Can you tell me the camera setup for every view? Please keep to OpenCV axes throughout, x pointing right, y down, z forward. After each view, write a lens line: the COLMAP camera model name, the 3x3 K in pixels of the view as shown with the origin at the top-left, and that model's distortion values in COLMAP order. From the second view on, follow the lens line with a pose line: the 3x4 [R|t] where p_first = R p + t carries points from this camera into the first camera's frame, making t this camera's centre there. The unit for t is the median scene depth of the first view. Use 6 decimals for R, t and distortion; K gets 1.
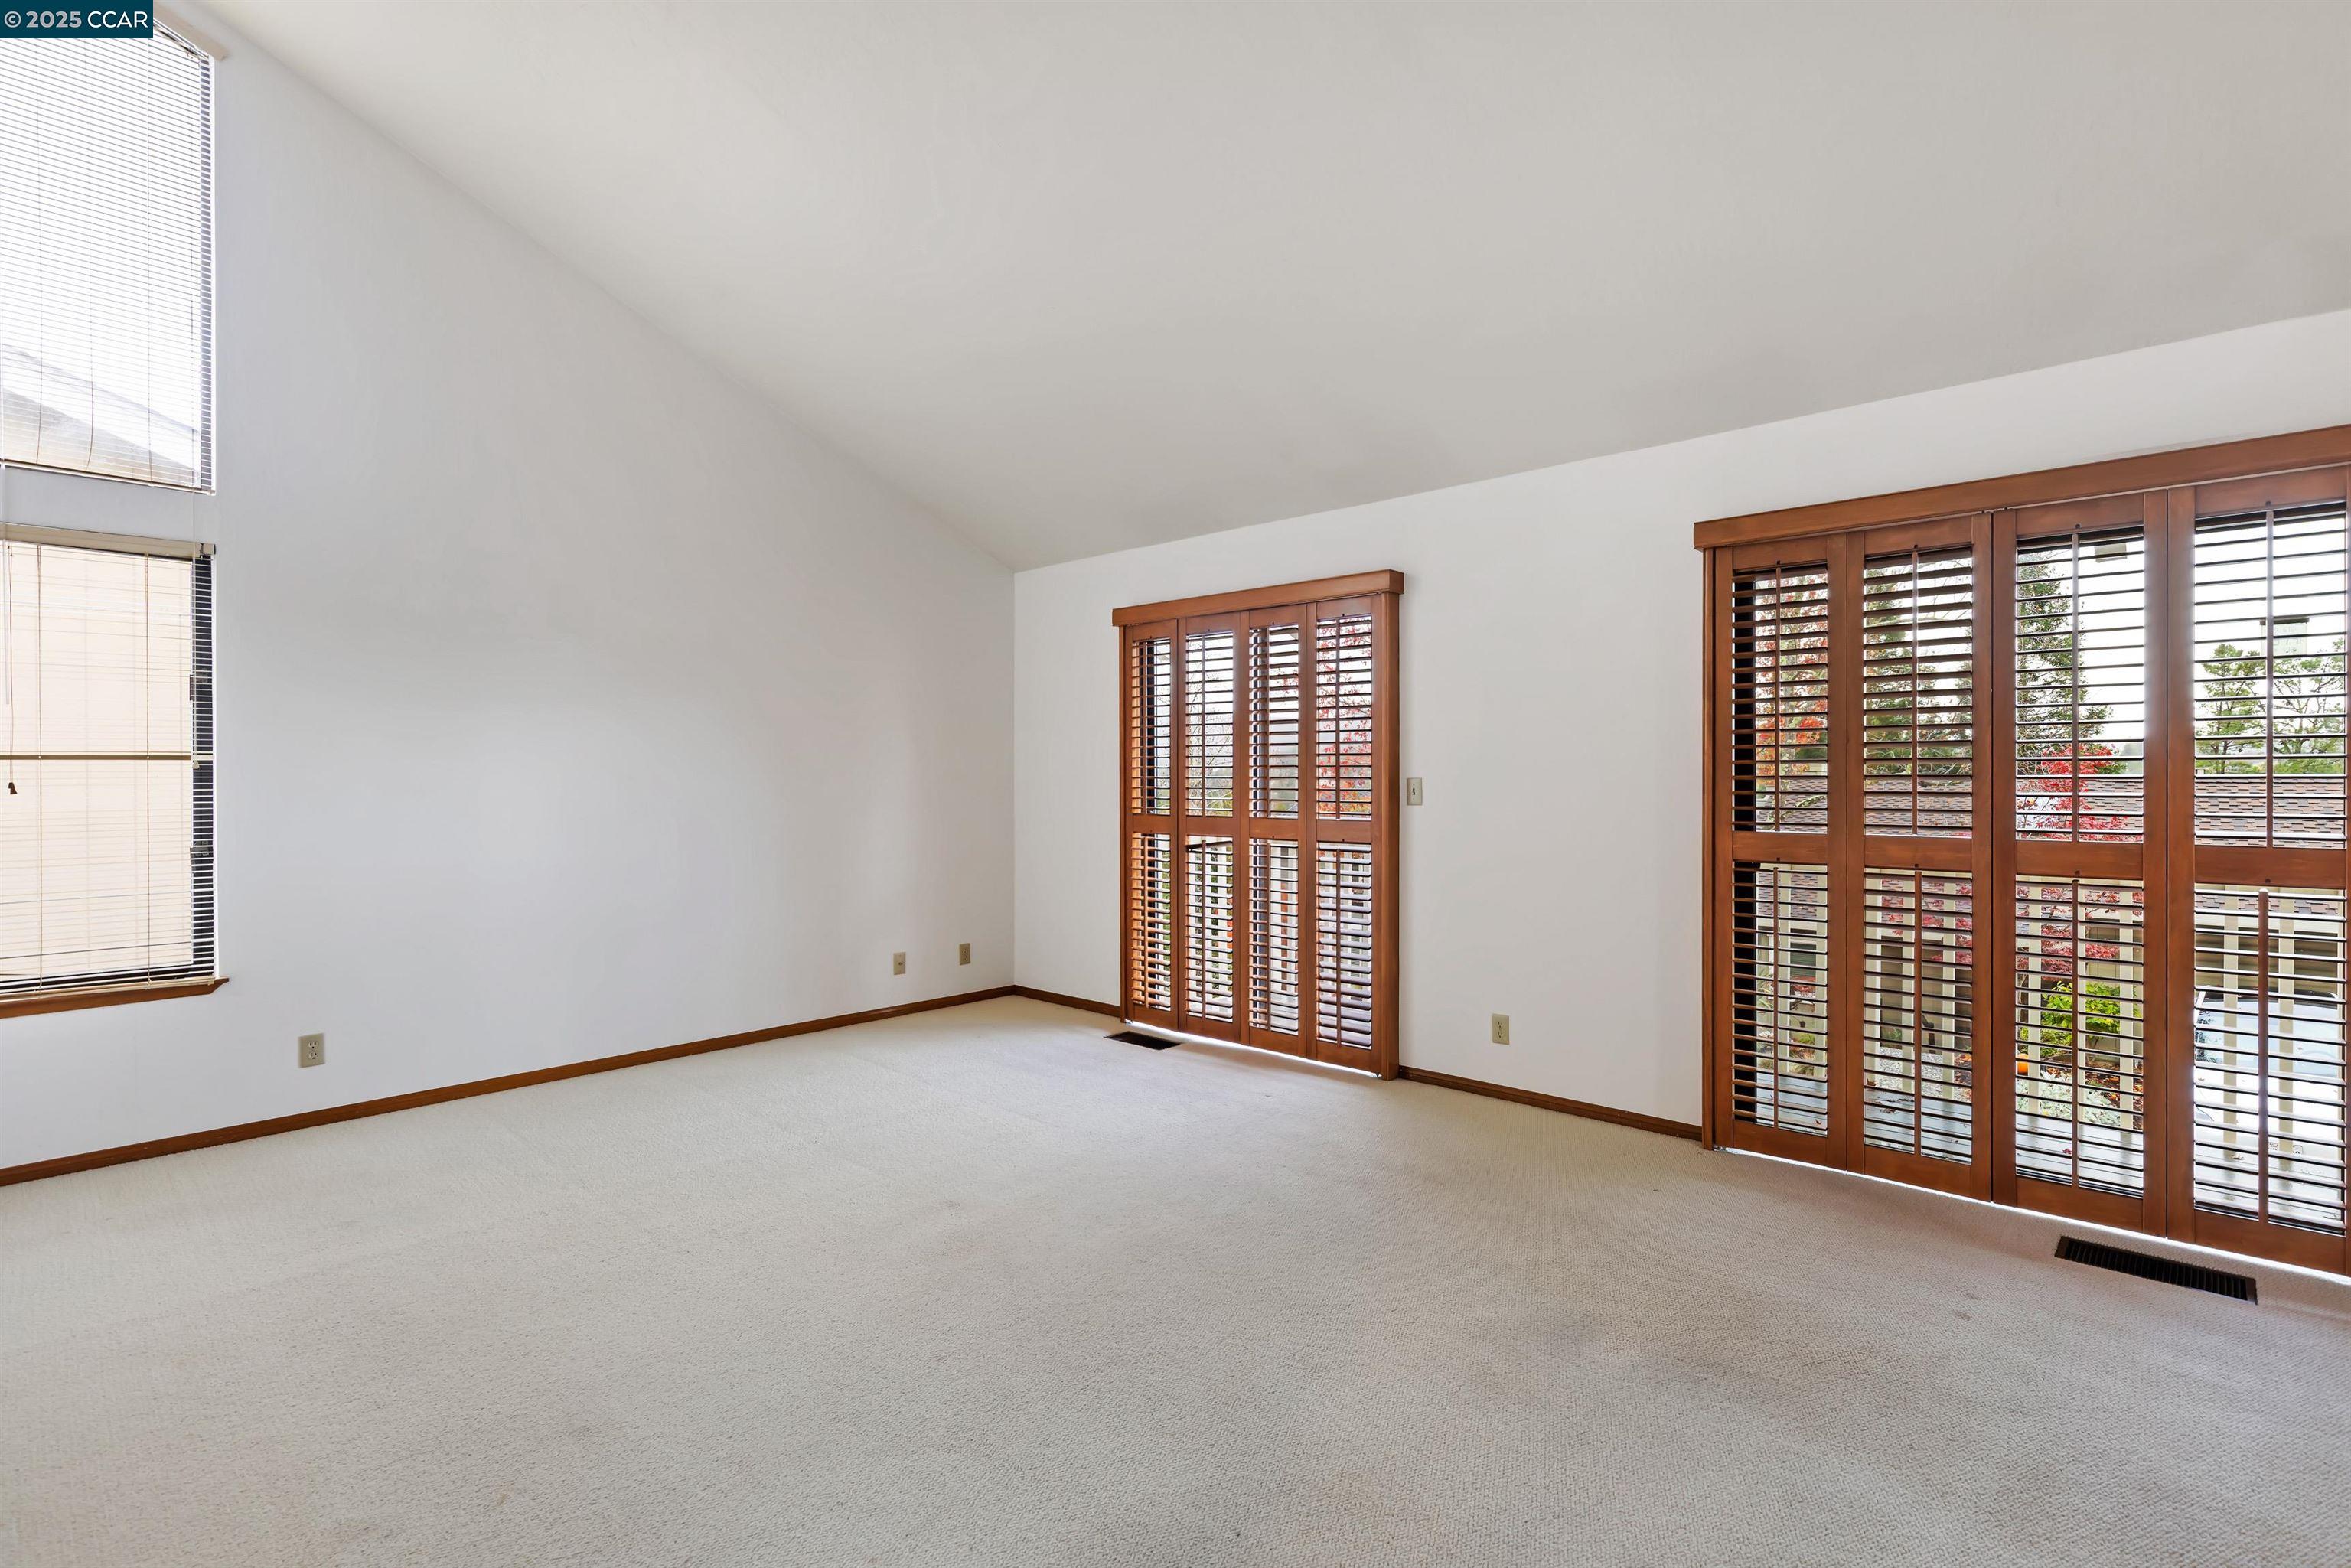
lens RADIAL K [[1045.0, 0, 1447.2], [0, 1045.0, 784.3], [0, 0, 1]] dist [-0.000892, -0.000155]
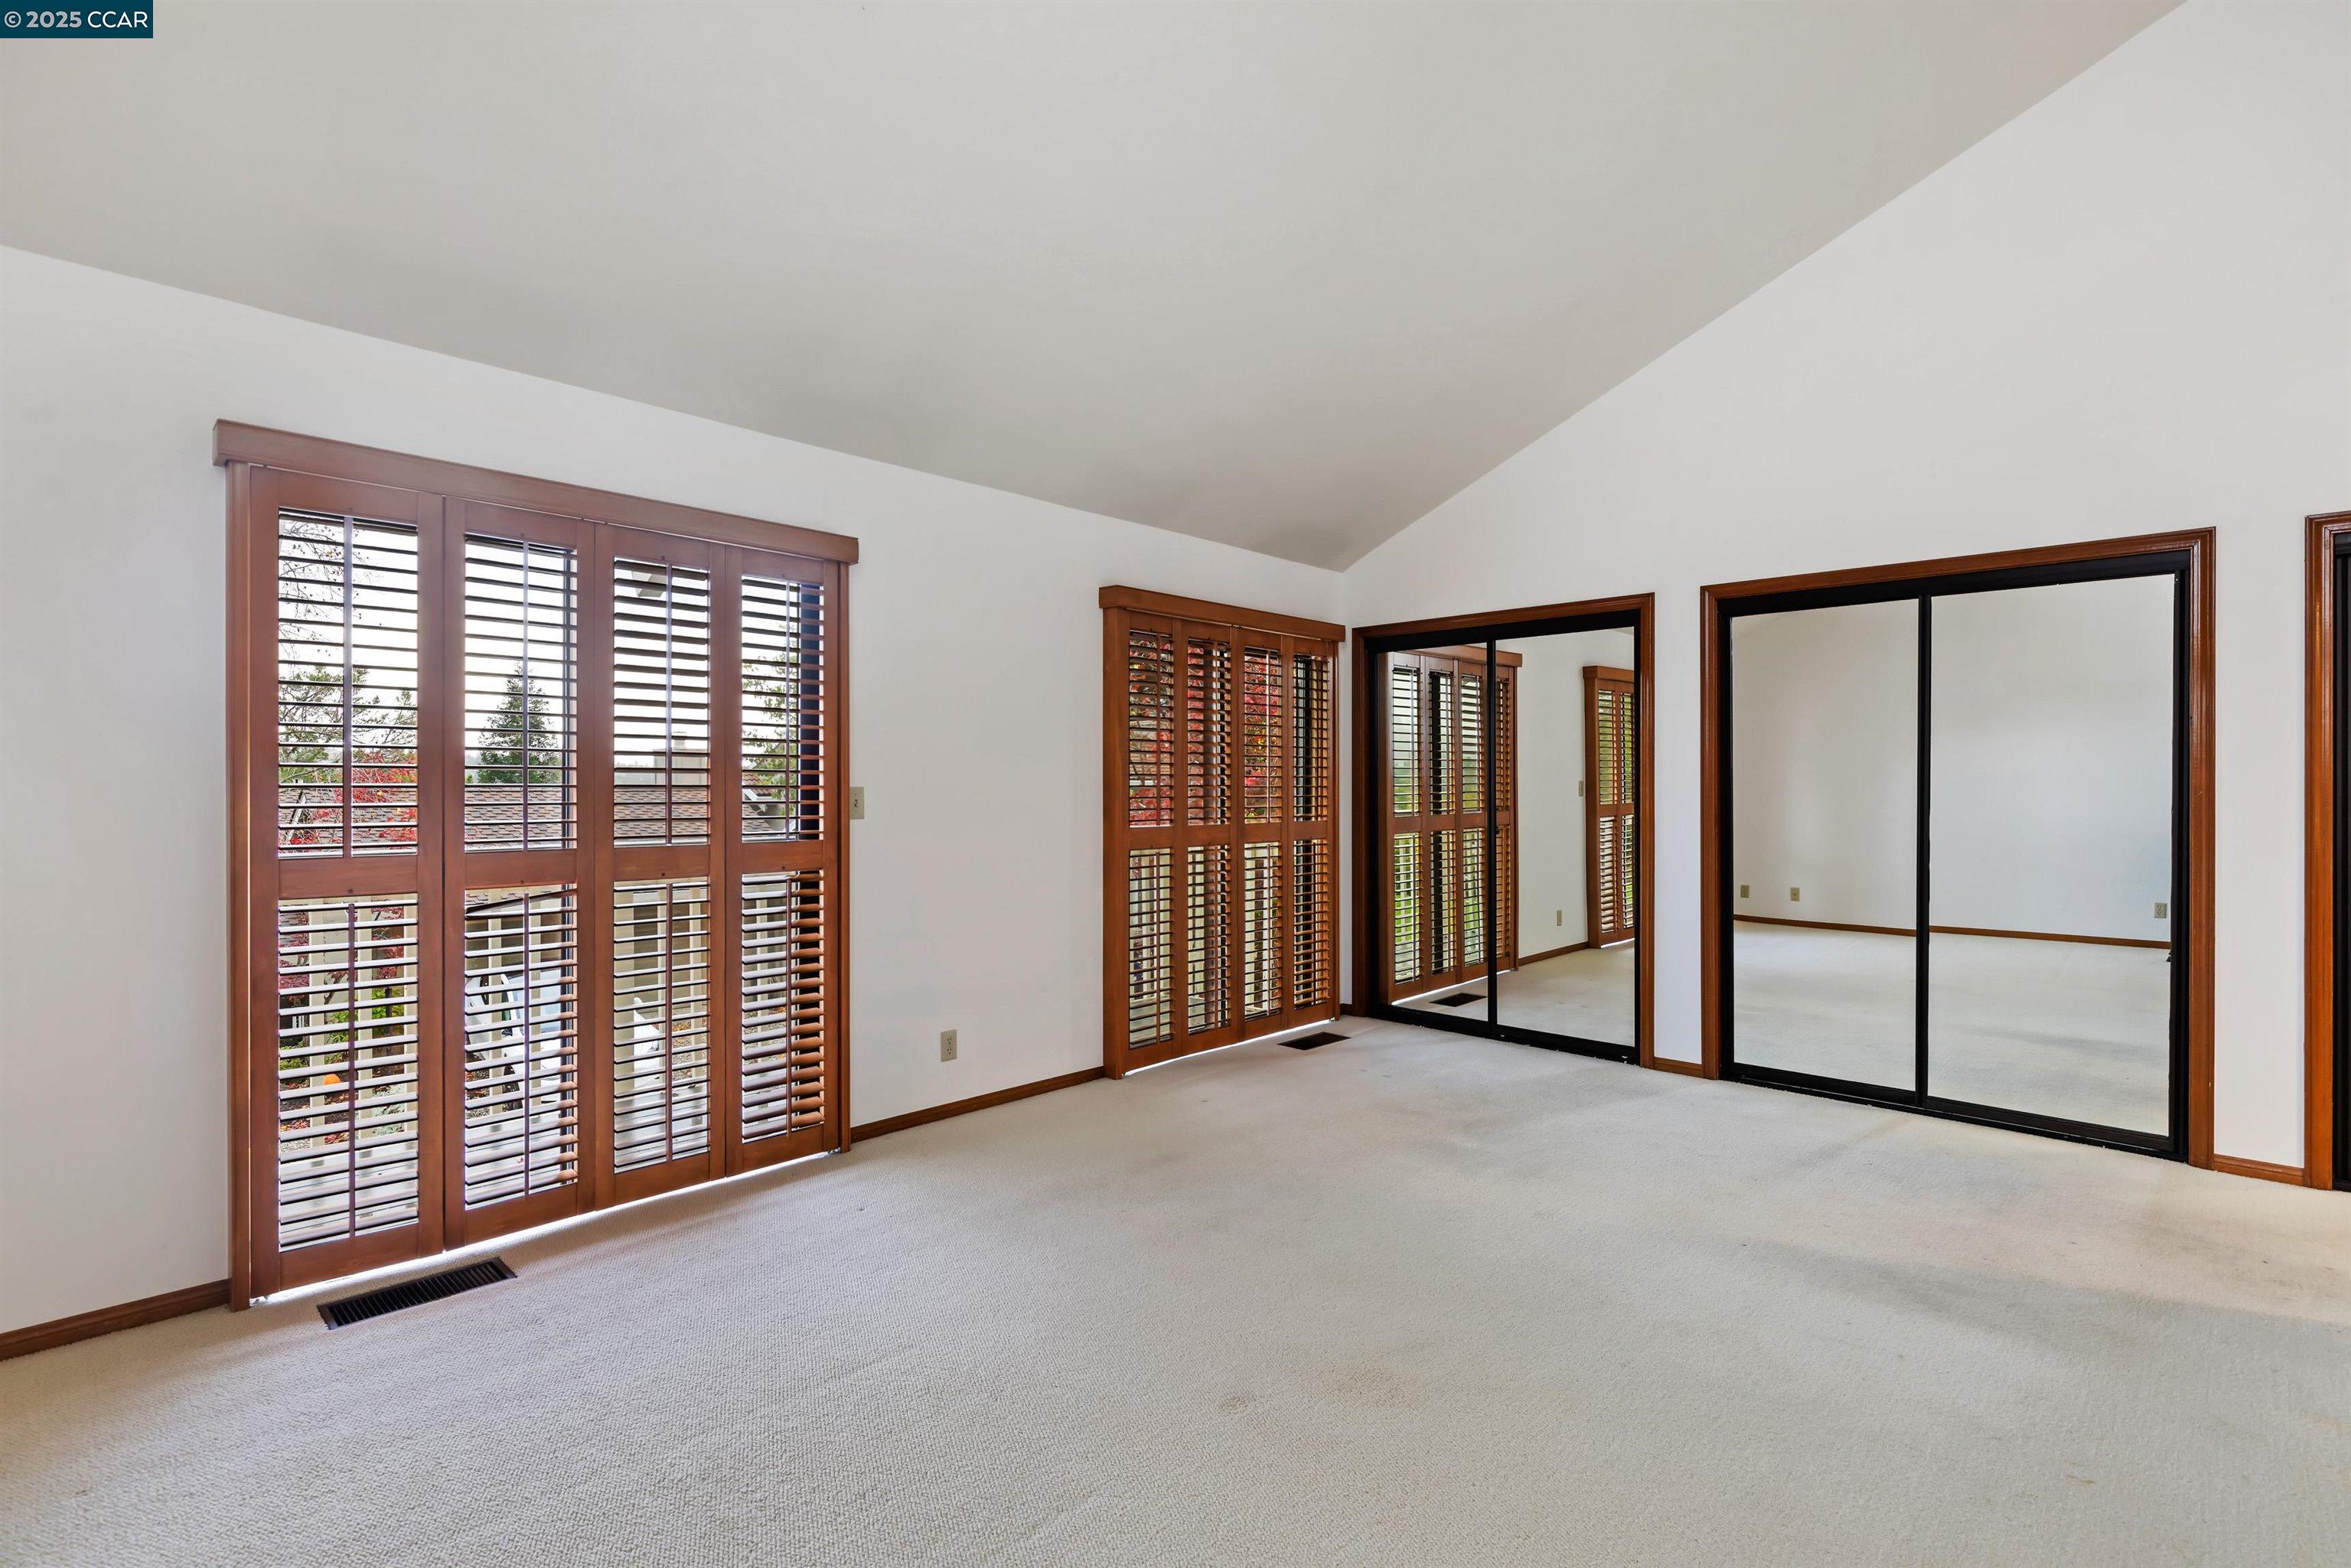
lens RADIAL K [[1081.2, 0, 1175.5], [0, 1081.2, 784.0], [0, 0, 1]] dist [0.000648, 0.000082]
pose [[0.143432, 0.002429, 0.989657, -0.712598], [0.006902, 0.999970, -0.003455, -0.003068], [-0.989636, 0.007326, 0.143410, 0.503247]]
